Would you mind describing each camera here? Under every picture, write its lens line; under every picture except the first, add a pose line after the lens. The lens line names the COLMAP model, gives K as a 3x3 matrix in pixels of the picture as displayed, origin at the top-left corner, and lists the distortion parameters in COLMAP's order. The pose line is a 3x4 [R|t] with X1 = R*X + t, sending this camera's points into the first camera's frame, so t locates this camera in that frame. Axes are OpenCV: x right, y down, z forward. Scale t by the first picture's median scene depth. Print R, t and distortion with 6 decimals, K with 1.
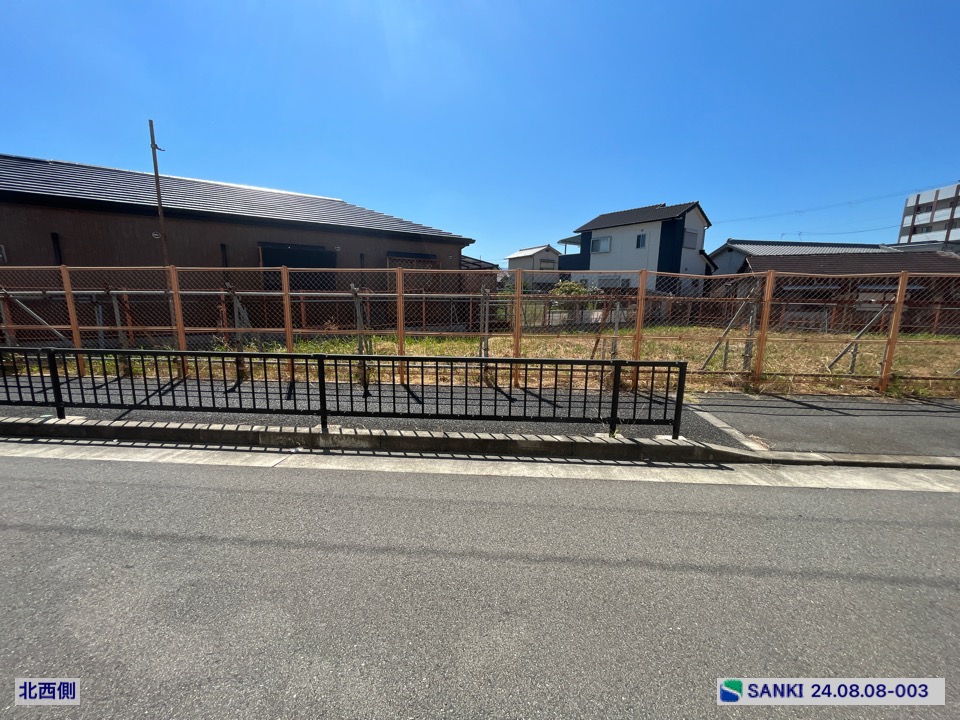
lens RADIAL K [[387.9, 0, 476.9], [0, 387.9, 360.0], [0, 0, 1]] dist [-0.001124, -0.000095]
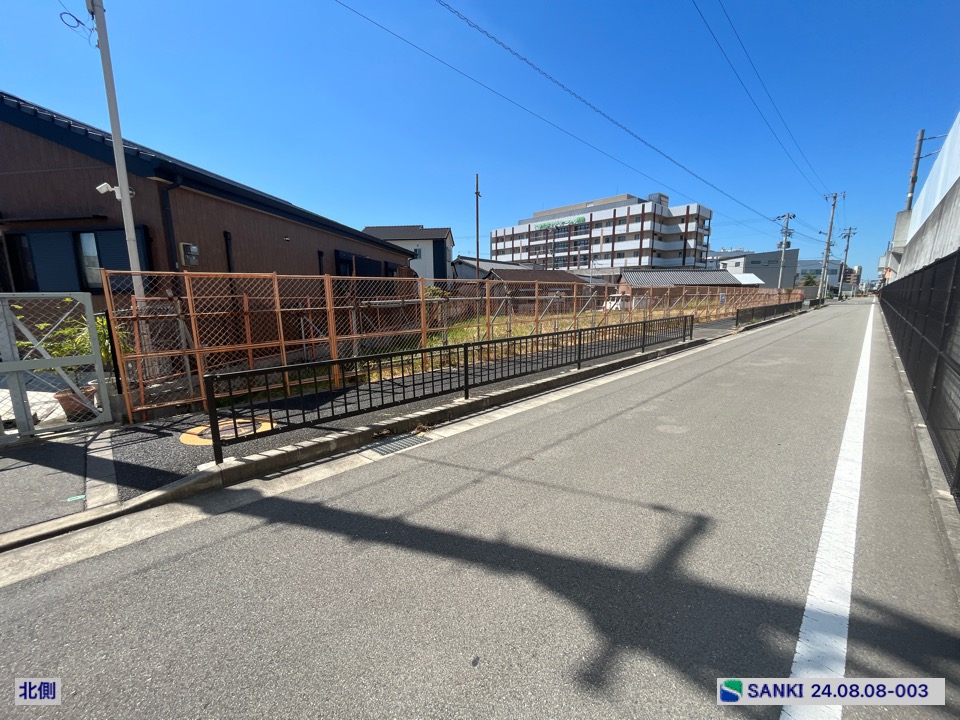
lens RADIAL K [[385.3, 0, 475.6], [0, 385.3, 361.6], [0, 0, 1]] dist [-0.003024, -0.000525]
pose [[0.672054, -0.143243, 0.726516, -1.222596], [0.143455, 0.987710, 0.062040, -0.026931], [-0.726474, 0.062528, 0.684343, 0.063441]]
